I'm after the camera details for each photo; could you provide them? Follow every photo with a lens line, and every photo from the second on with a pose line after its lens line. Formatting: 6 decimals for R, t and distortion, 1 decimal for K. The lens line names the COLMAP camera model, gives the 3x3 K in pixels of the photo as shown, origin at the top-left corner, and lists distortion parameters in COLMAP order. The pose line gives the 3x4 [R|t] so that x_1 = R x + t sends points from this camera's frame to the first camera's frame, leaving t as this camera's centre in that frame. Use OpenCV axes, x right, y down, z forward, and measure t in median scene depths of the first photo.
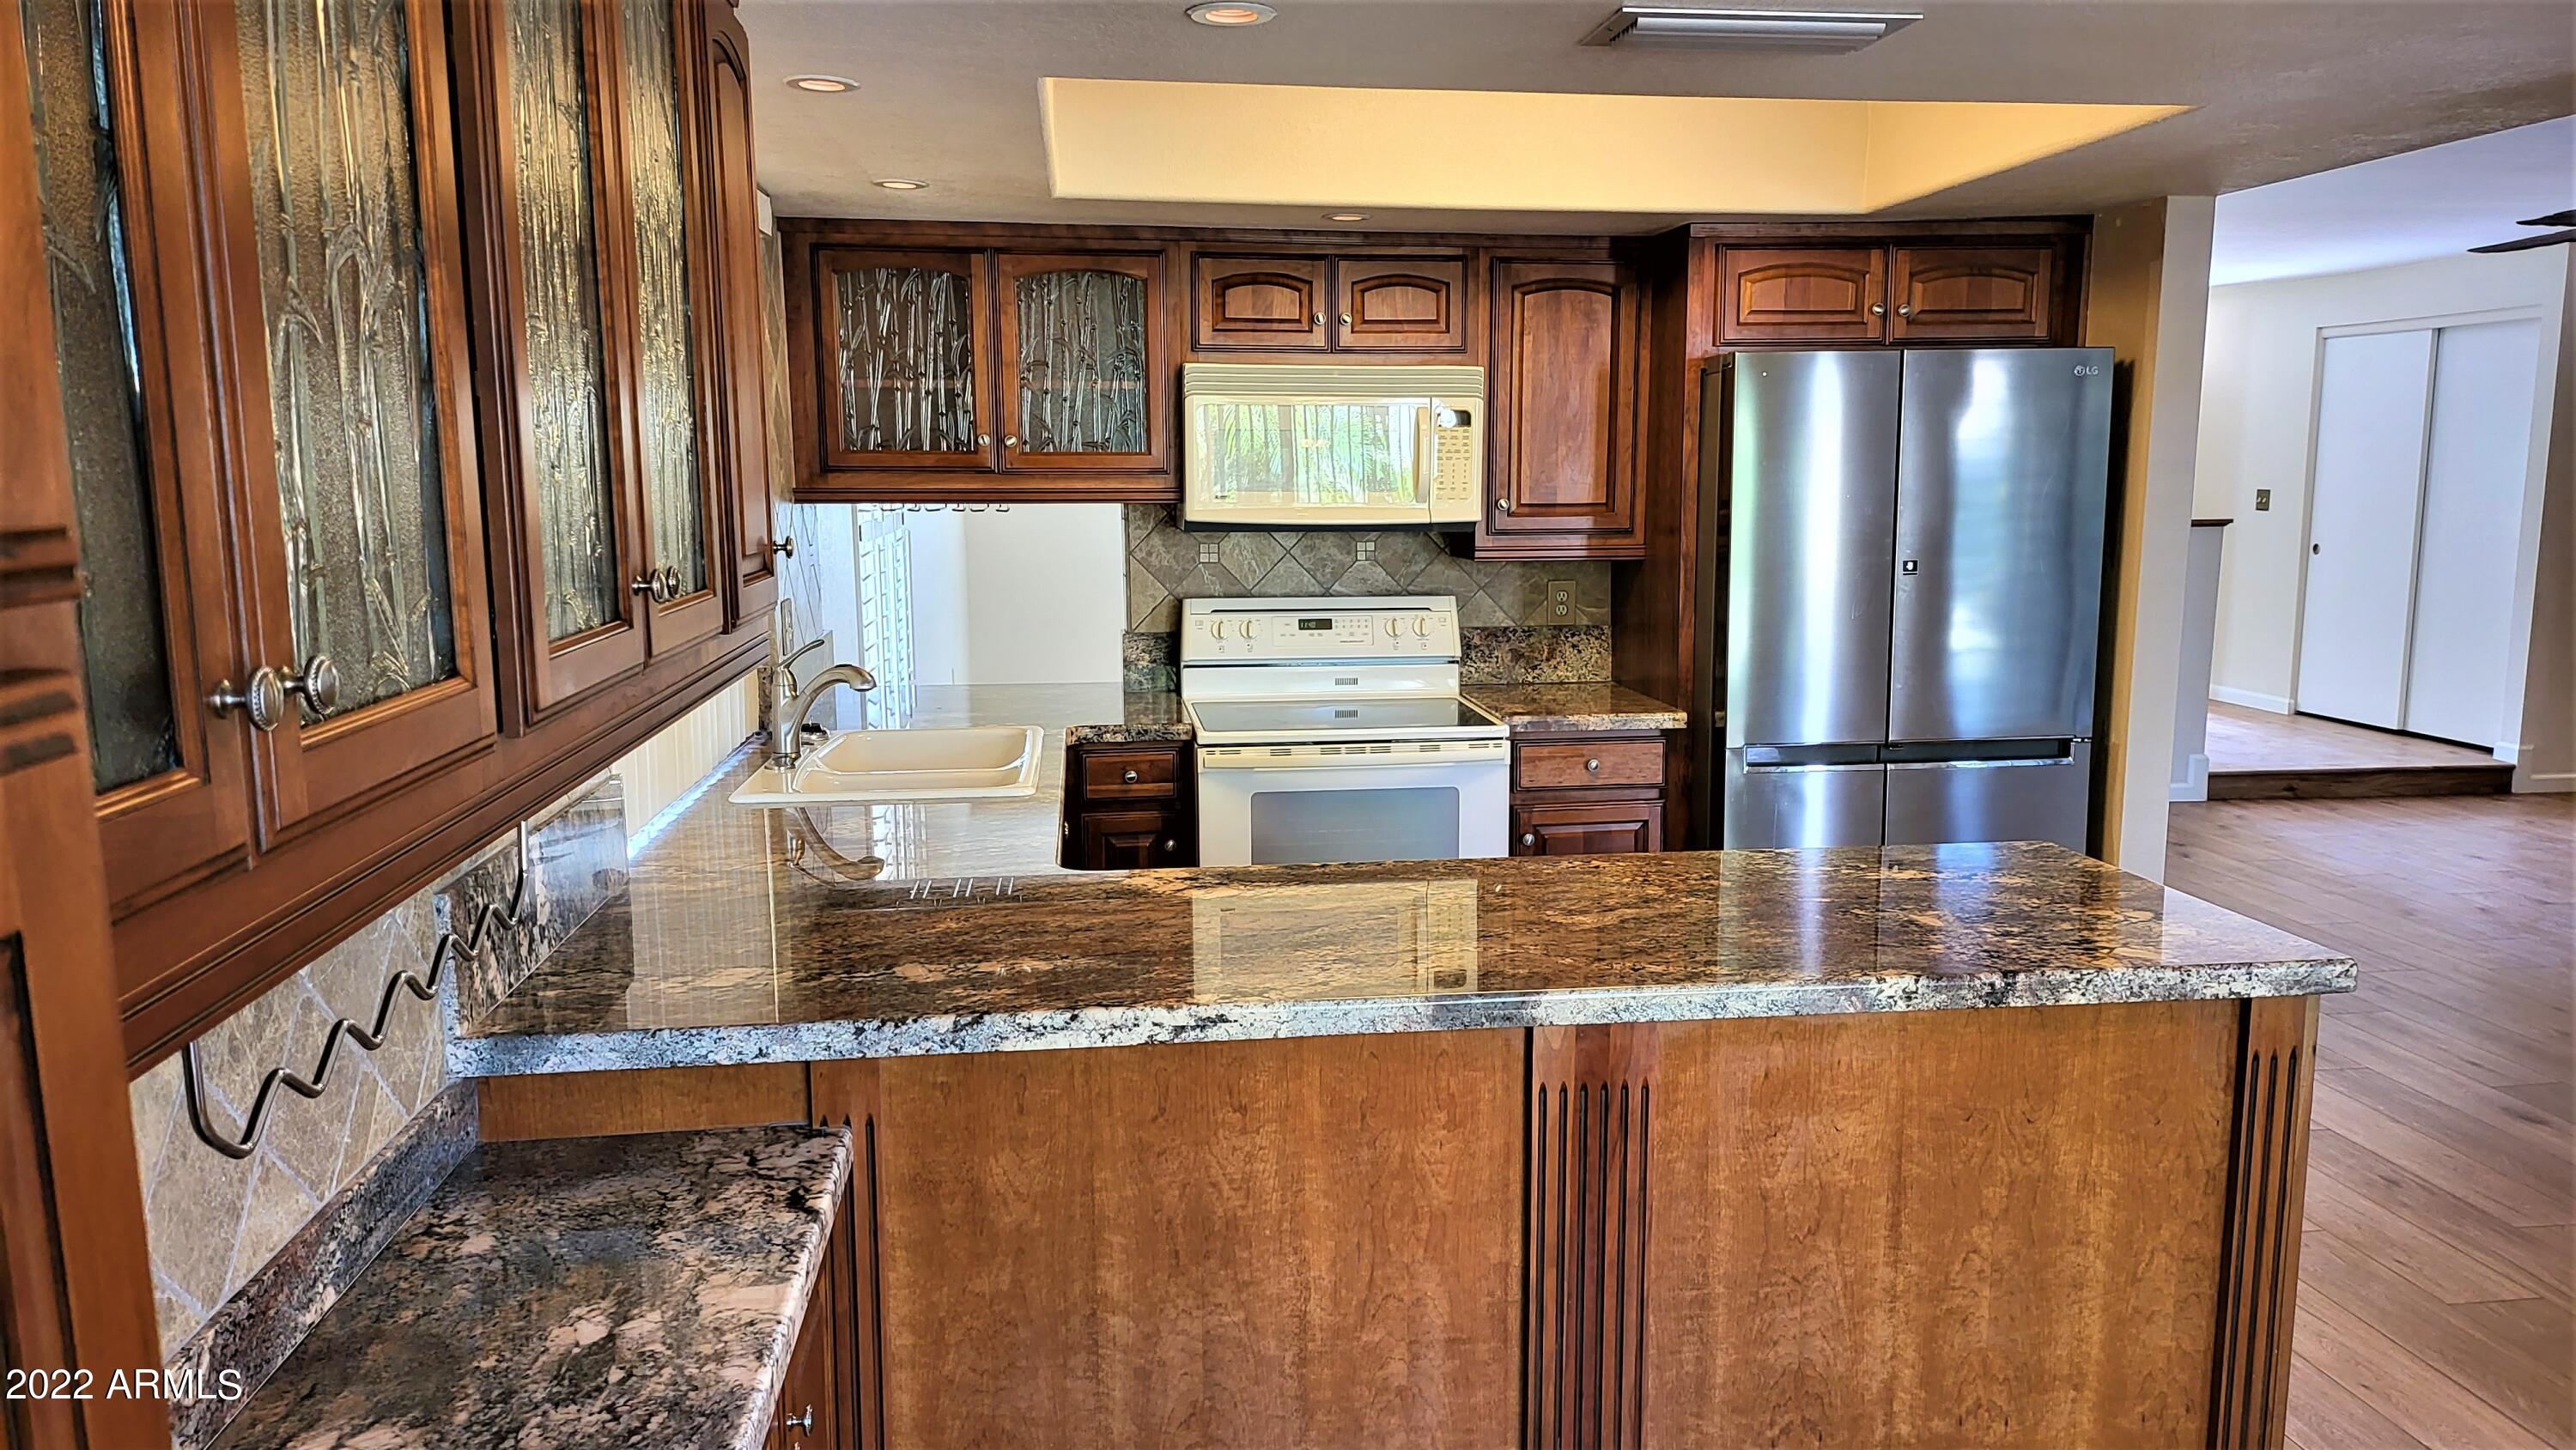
lens RADIAL K [[1787.7, 0, 1298.6], [0, 1787.7, 743.5], [0, 0, 1]] dist [0.079064, -0.090675]
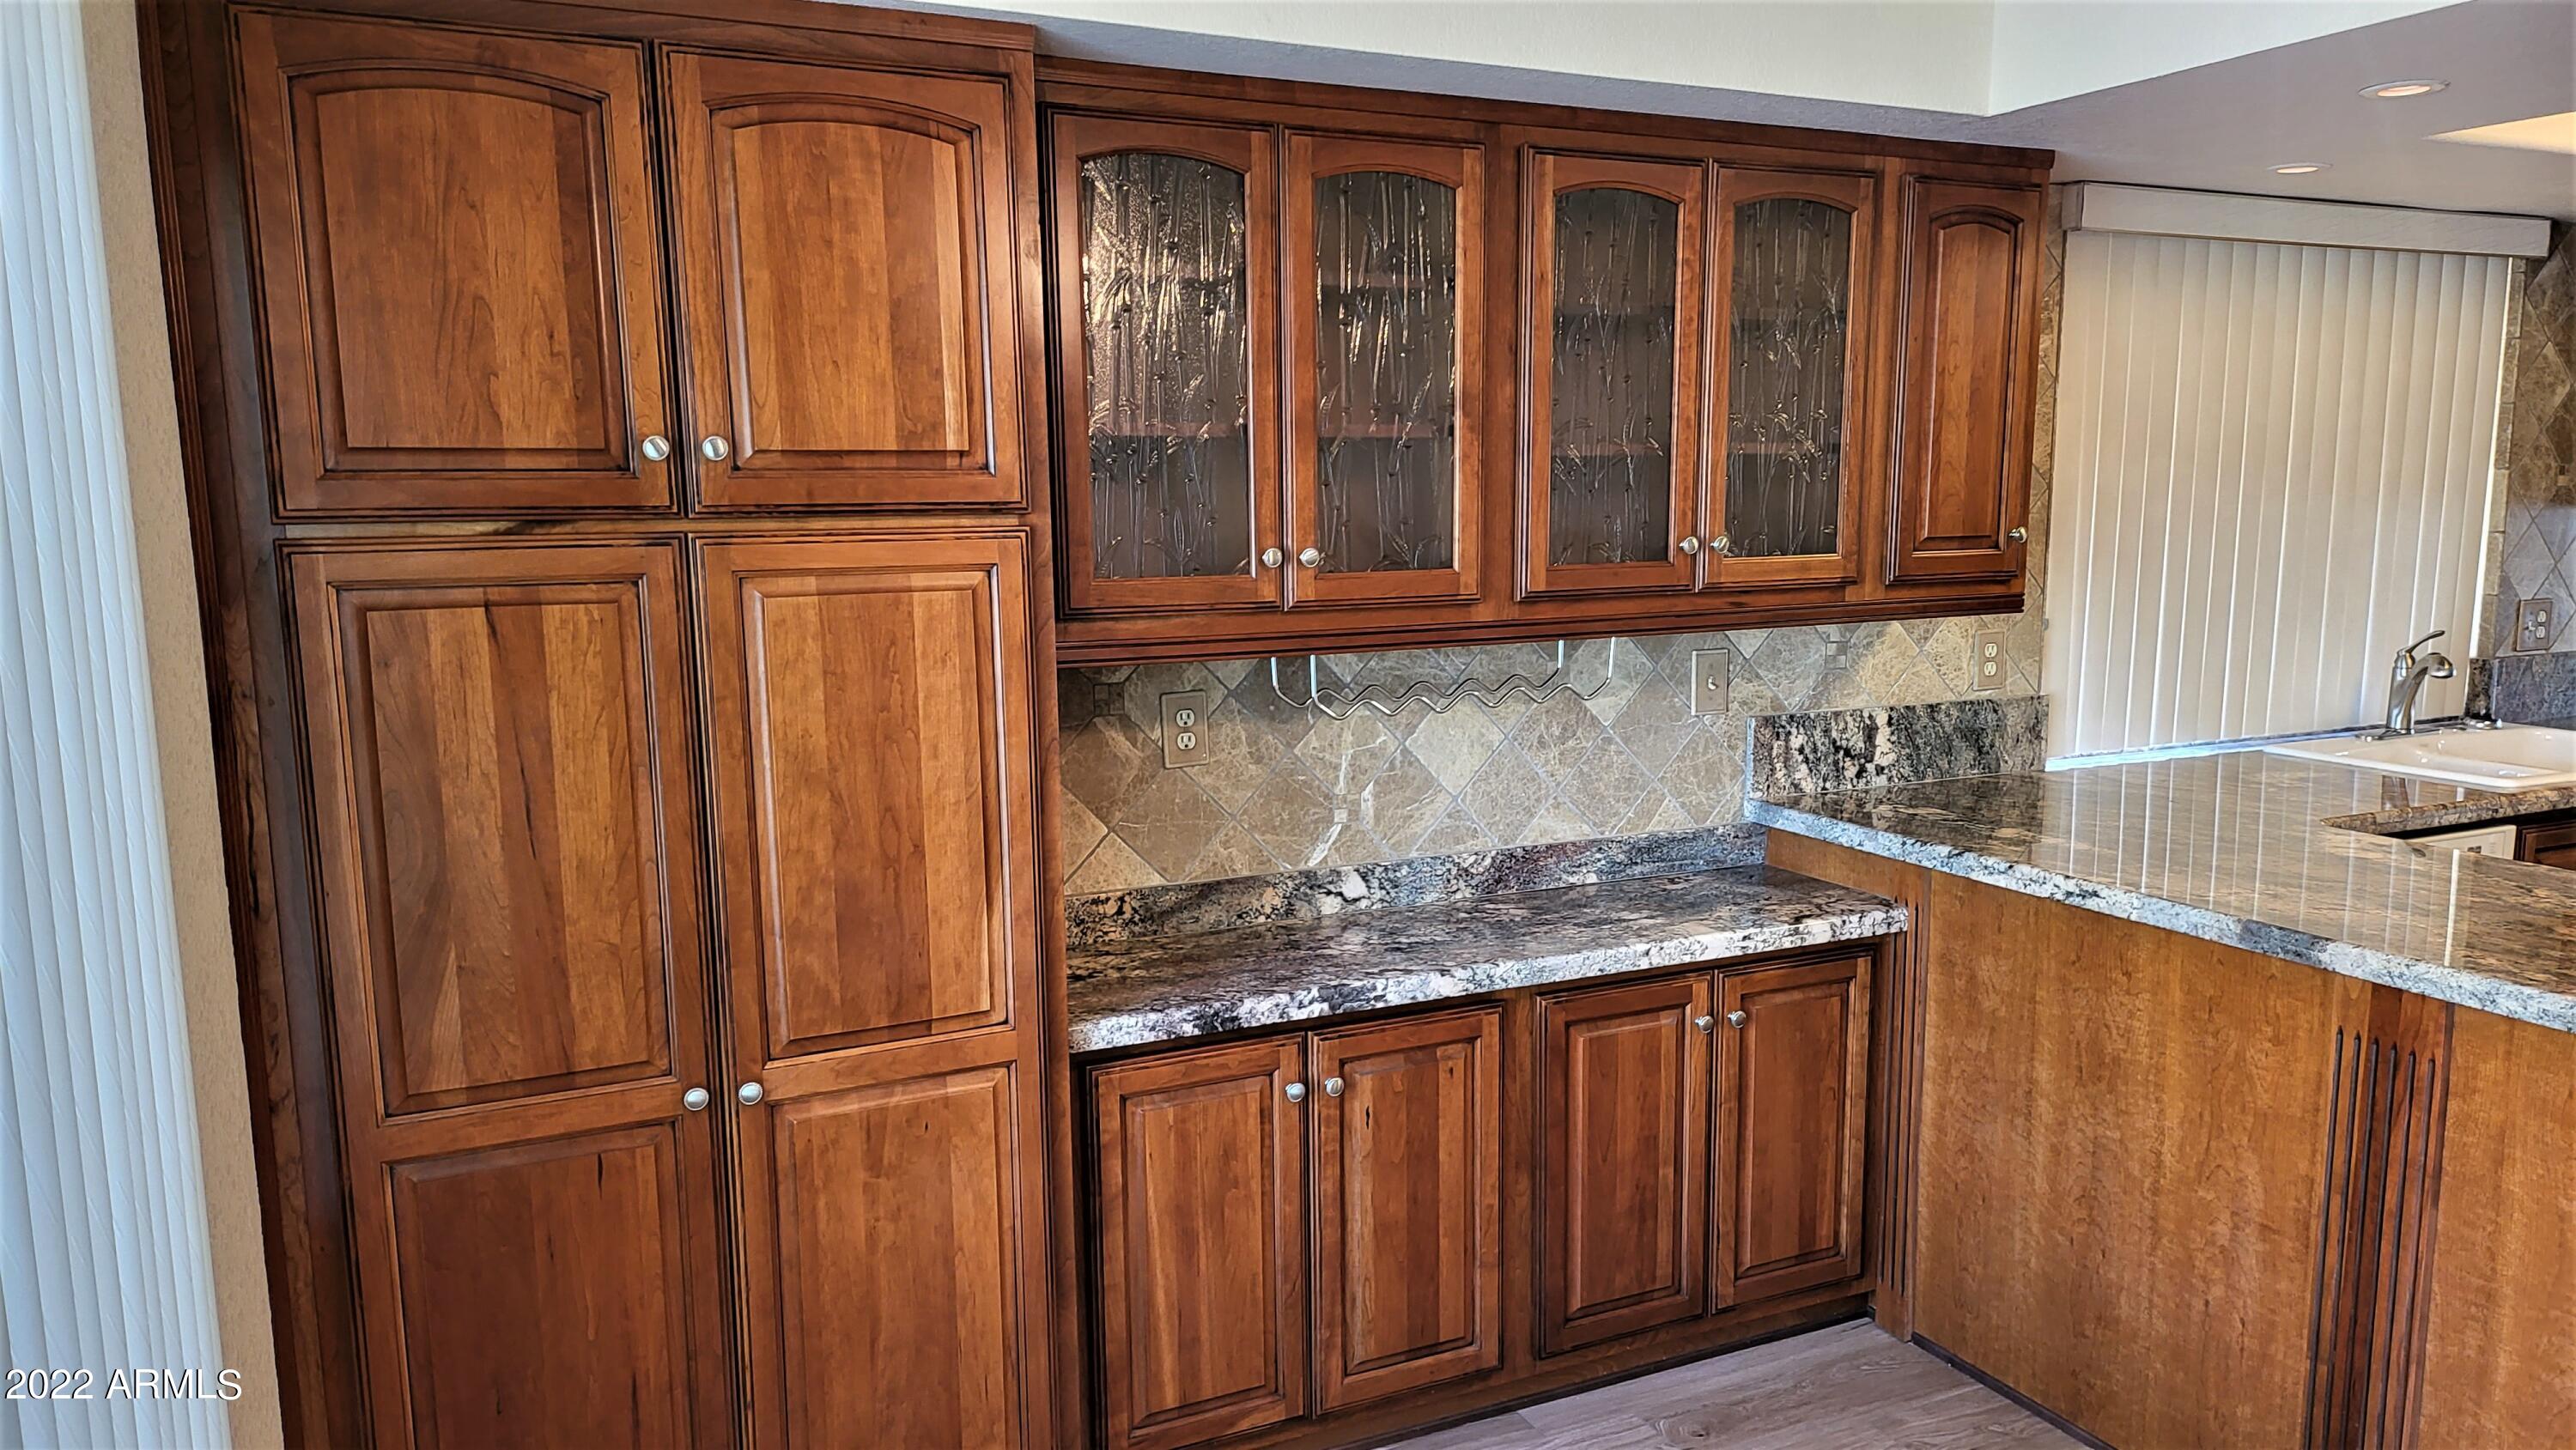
lens RADIAL K [[1778.6, 0, 1319.4], [0, 1778.6, 751.5], [0, 0, 1]] dist [0.071437, -0.086554]
pose [[0.305420, 0.143016, -0.941416, 0.931247], [-0.137365, 0.984933, 0.105062, -0.010541], [0.942258, 0.097229, 0.320464, 0.016595]]
